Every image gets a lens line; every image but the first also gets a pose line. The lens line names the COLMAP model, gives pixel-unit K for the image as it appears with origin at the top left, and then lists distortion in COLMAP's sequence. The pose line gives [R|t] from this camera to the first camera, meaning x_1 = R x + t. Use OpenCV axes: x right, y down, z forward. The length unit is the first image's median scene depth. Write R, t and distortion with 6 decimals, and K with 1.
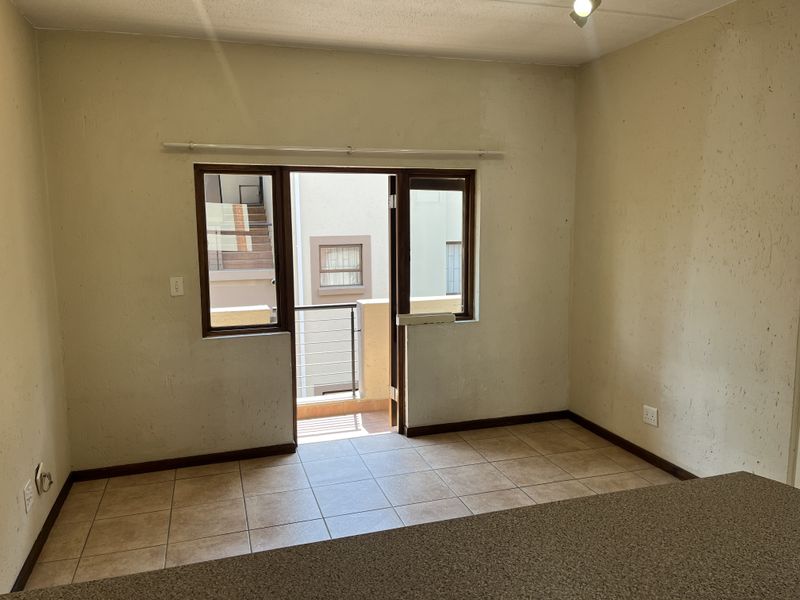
lens RADIAL K [[601.5, 0, 392.3], [0, 601.5, 298.3], [0, 0, 1]] dist [0.057040, -0.085376]
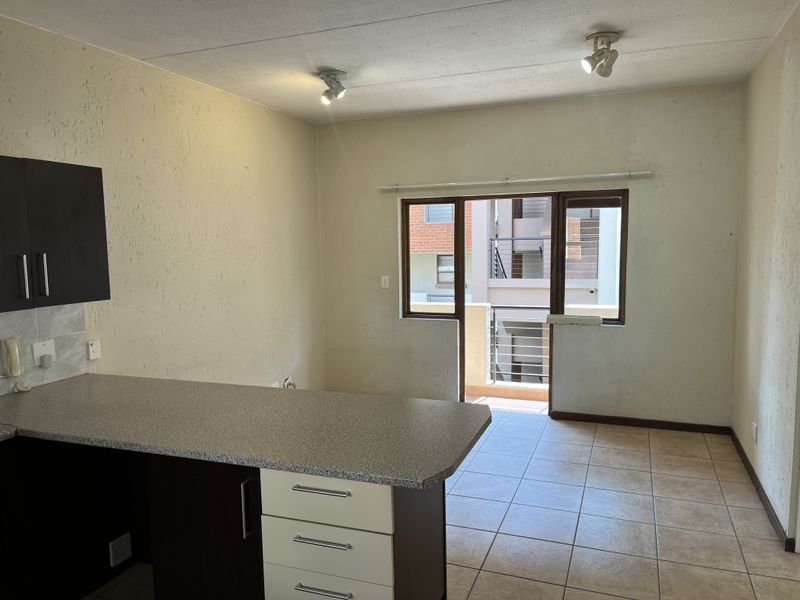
lens RADIAL K [[601.5, 0, 384.8], [0, 601.5, 303.8], [0, 0, 1]] dist [0.057040, -0.085376]
pose [[0.775764, 0.063622, -0.627808, 0.573267], [-0.068912, 0.997495, 0.015933, 0.010796], [0.627249, 0.030904, 0.778205, -0.153836]]
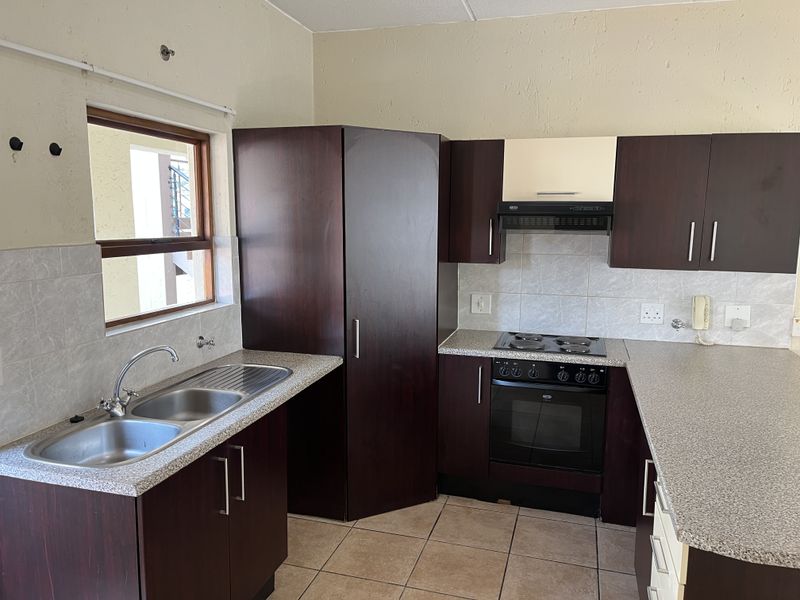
lens RADIAL K [[601.5, 0, 399.8], [0, 601.5, 300.9], [0, 0, 1]] dist [0.057040, -0.085376]
pose [[-0.548926, 0.128437, -0.825944, 0.682025], [-0.104025, 0.969945, 0.219965, -0.039811], [0.829373, 0.206663, -0.519068, 0.239943]]
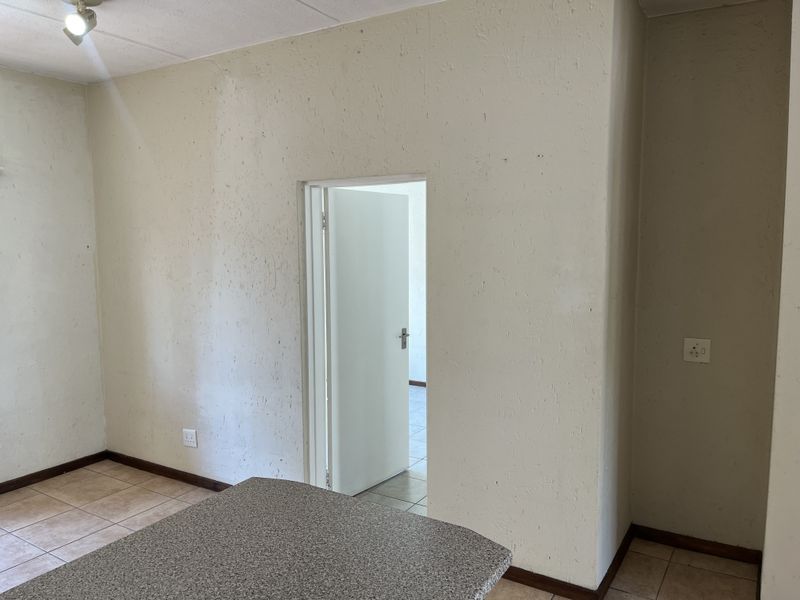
lens RADIAL K [[601.5, 0, 400.0], [0, 601.5, 299.2], [0, 0, 1]] dist [0.057040, -0.085376]
pose [[0.746508, -0.058355, 0.662812, 0.028457], [0.082316, 0.996594, -0.004969, -0.005261], [-0.660265, 0.058269, 0.748769, -0.010869]]
